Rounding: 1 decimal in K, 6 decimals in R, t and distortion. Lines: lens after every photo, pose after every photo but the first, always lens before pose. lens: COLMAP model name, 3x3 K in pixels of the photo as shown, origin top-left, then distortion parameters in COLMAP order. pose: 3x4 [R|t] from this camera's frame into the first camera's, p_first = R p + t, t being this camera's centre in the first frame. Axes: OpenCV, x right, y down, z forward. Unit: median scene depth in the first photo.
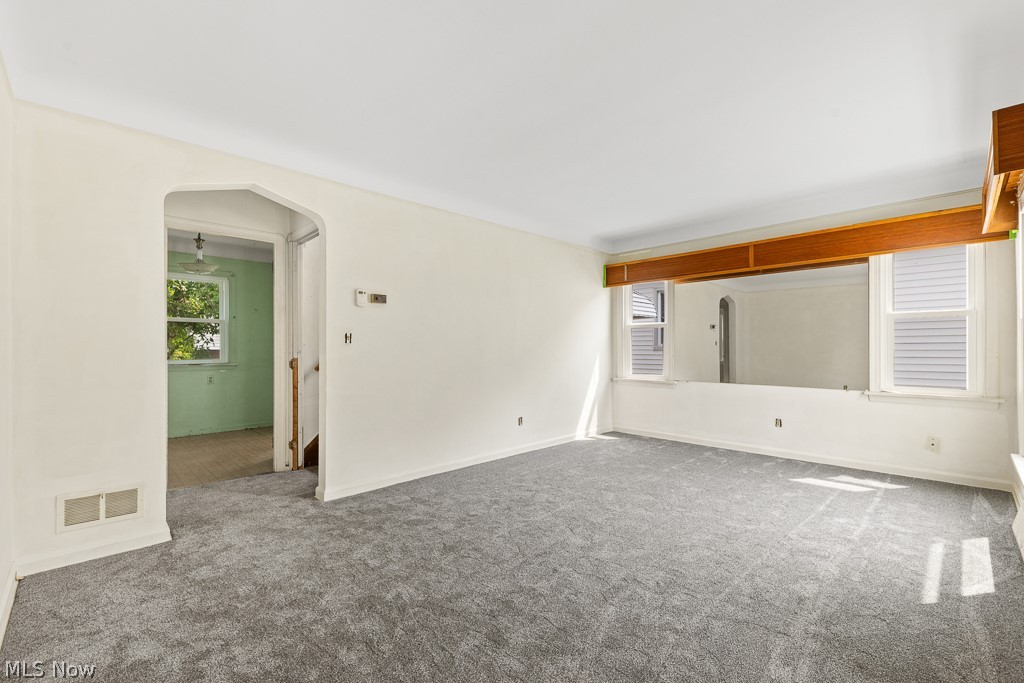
lens RADIAL K [[433.1, 0, 532.0], [0, 433.1, 346.5], [0, 0, 1]] dist [-0.001843, -0.000400]
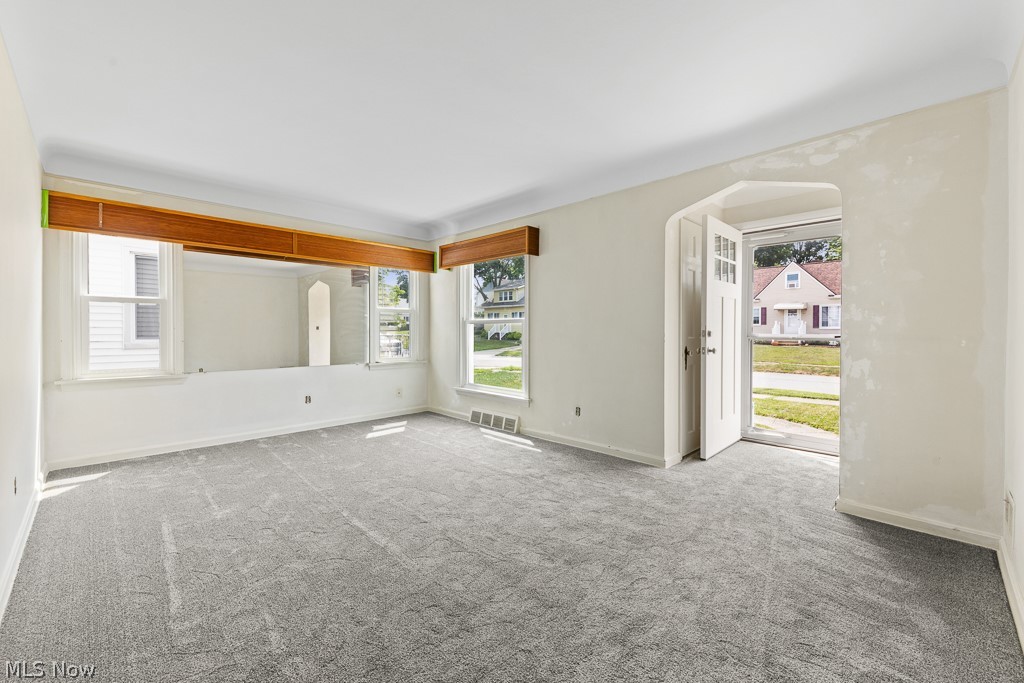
lens RADIAL K [[408.7, 0, 511.0], [0, 408.7, 334.5], [0, 0, 1]] dist [0.006841, -0.000414]
pose [[0.028555, -0.005623, 0.999576, -0.460171], [-0.002959, 0.999979, 0.005710, 0.002297], [-0.999588, -0.003121, 0.028538, 0.449575]]
